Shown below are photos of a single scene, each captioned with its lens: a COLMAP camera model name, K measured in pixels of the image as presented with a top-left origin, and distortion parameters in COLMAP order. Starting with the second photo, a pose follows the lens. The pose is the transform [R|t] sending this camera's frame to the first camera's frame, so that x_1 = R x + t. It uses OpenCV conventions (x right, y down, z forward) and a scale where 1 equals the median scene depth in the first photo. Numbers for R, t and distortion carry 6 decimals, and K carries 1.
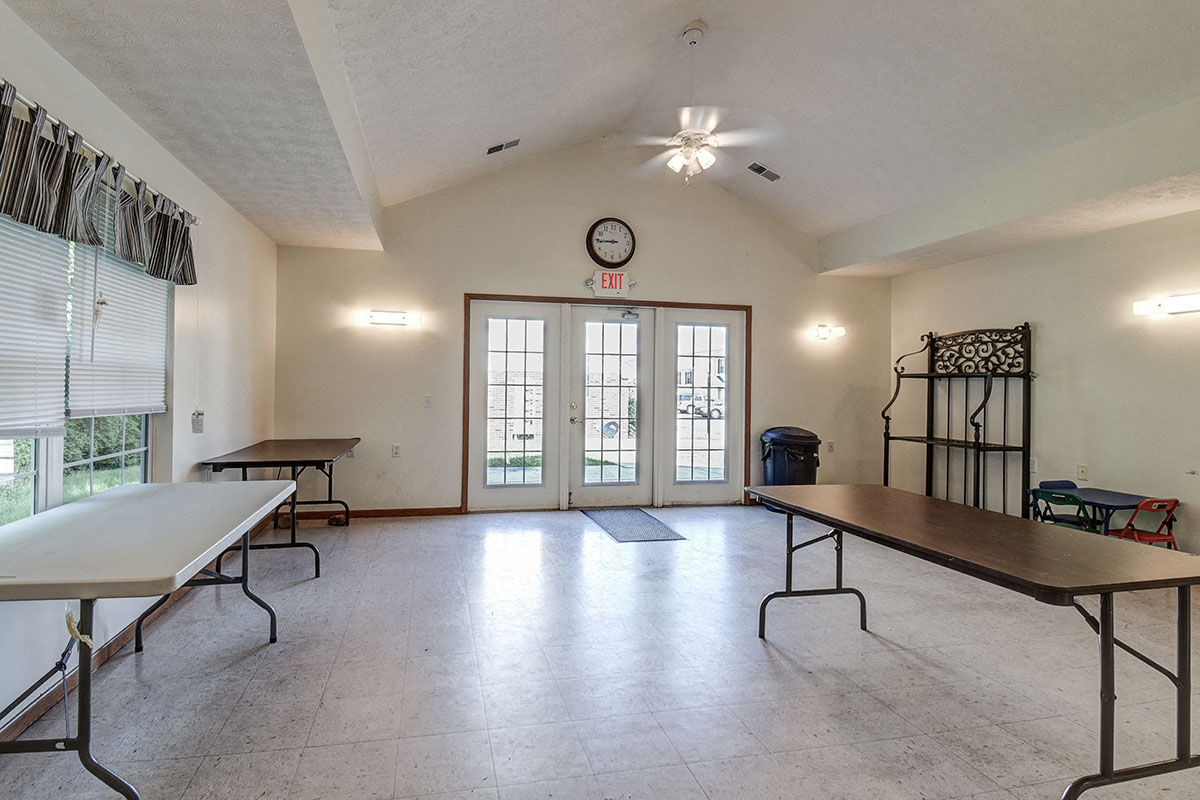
lens RADIAL K [[578.9, 0, 597.7], [0, 578.9, 393.0], [0, 0, 1]] dist [0.002198, -0.021026]
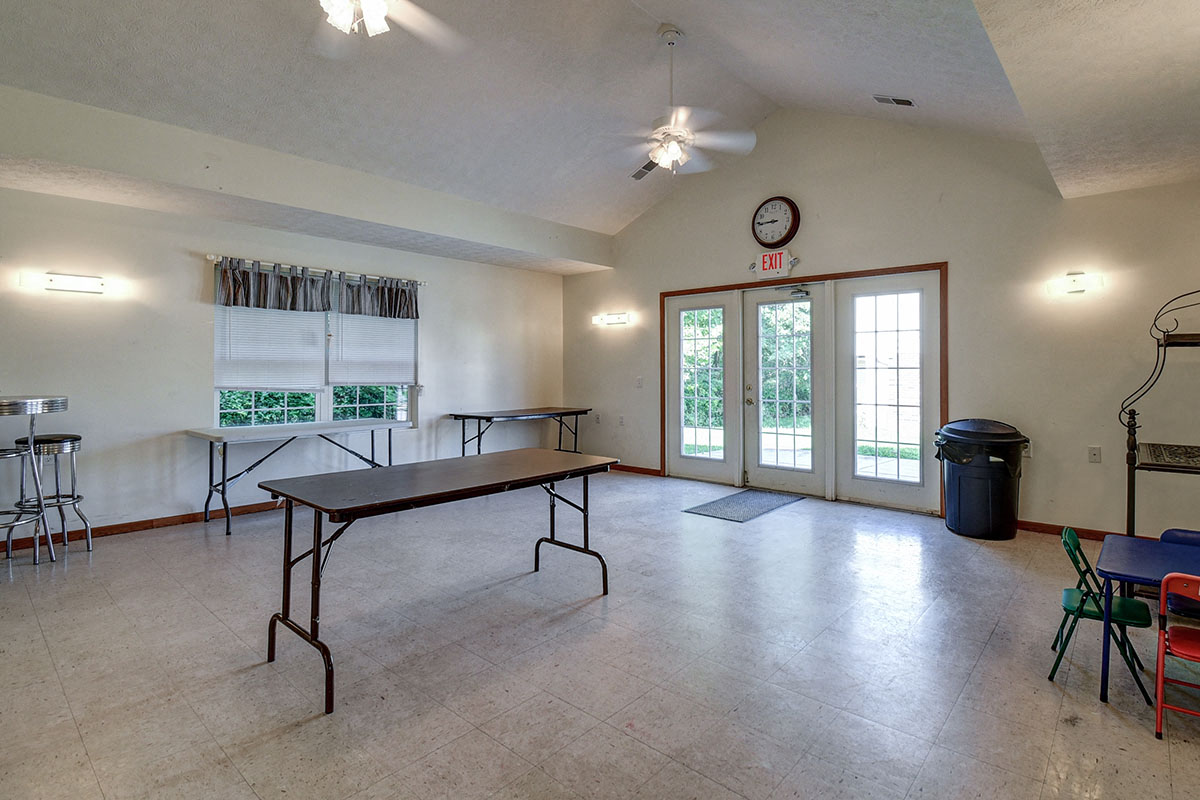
lens RADIAL K [[574.4, 0, 596.7], [0, 574.4, 376.0], [0, 0, 1]] dist [0.020448, -0.020781]
pose [[0.607723, -0.003628, -0.794141, 0.621051], [-0.000325, 0.999988, -0.004817, 0.006400], [0.794149, 0.003185, 0.607715, 0.165836]]
